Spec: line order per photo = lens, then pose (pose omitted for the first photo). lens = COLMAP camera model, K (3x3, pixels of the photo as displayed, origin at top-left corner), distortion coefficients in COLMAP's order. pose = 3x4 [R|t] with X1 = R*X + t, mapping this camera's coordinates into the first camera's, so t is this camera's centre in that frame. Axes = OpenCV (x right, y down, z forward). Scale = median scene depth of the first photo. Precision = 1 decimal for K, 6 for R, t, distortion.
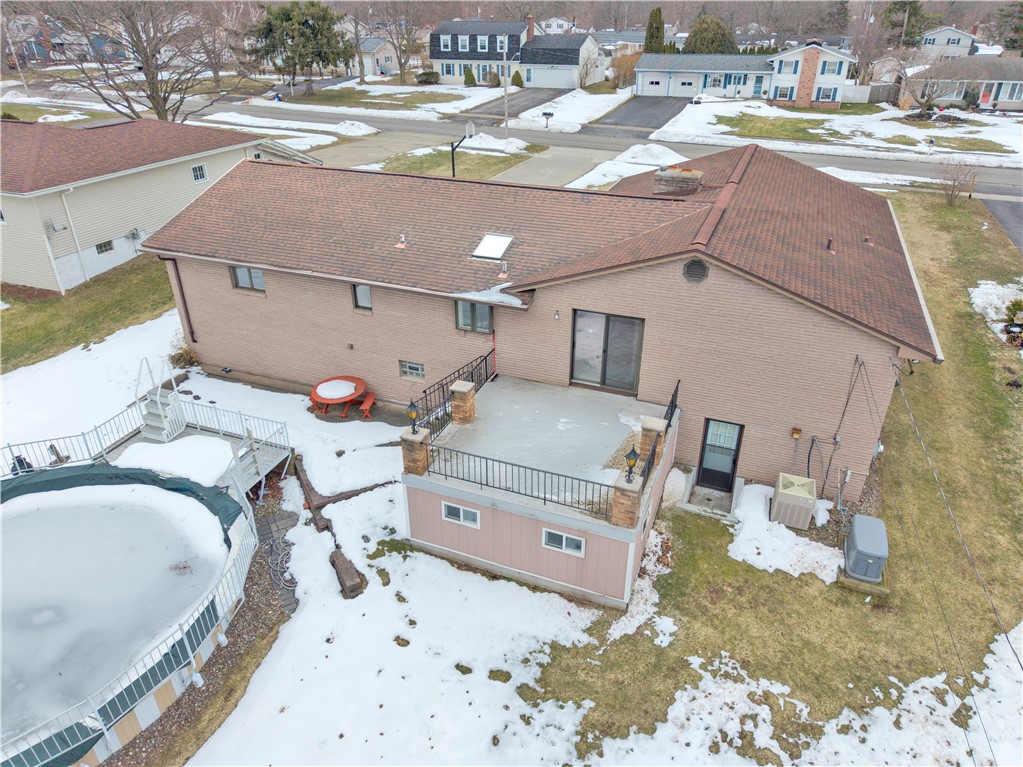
lens RADIAL K [[684.8, 0, 515.5], [0, 684.8, 385.7], [0, 0, 1]] dist [0.004965, -0.001180]
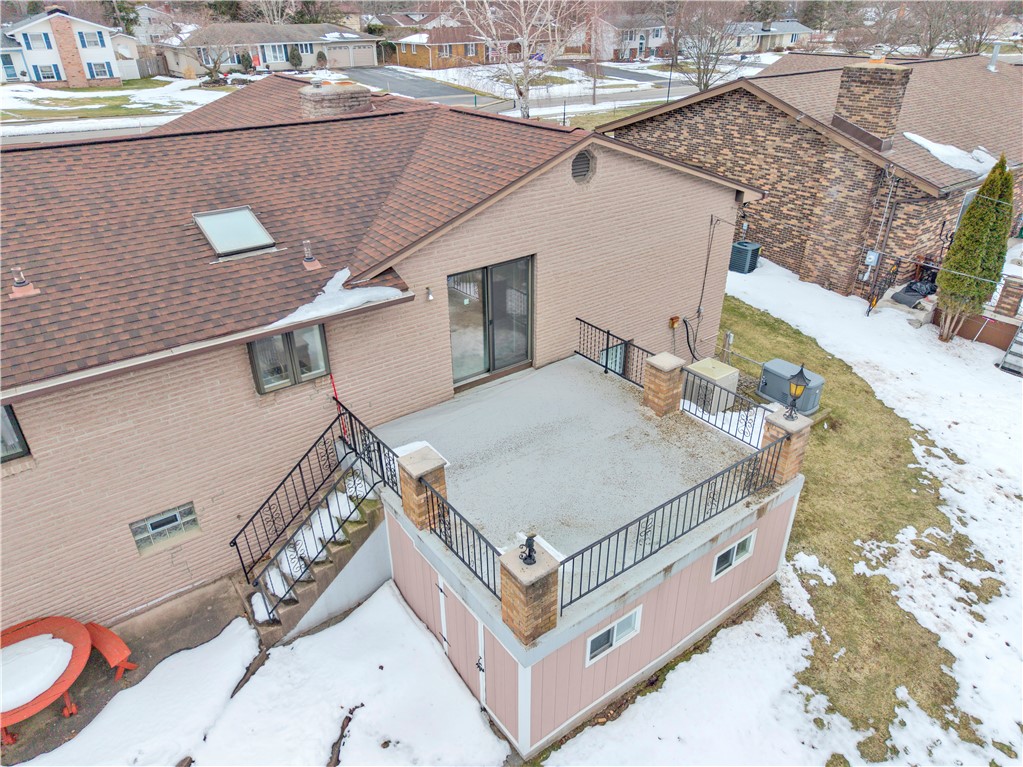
lens RADIAL K [[684.8, 0, 515.5], [0, 684.8, 385.7], [0, 0, 1]] dist [0.004965, -0.001180]
pose [[0.520614, -0.417522, 0.744740, -0.428519], [0.415164, 0.886002, 0.206495, -0.135590], [-0.746056, 0.201685, 0.634605, 0.611129]]
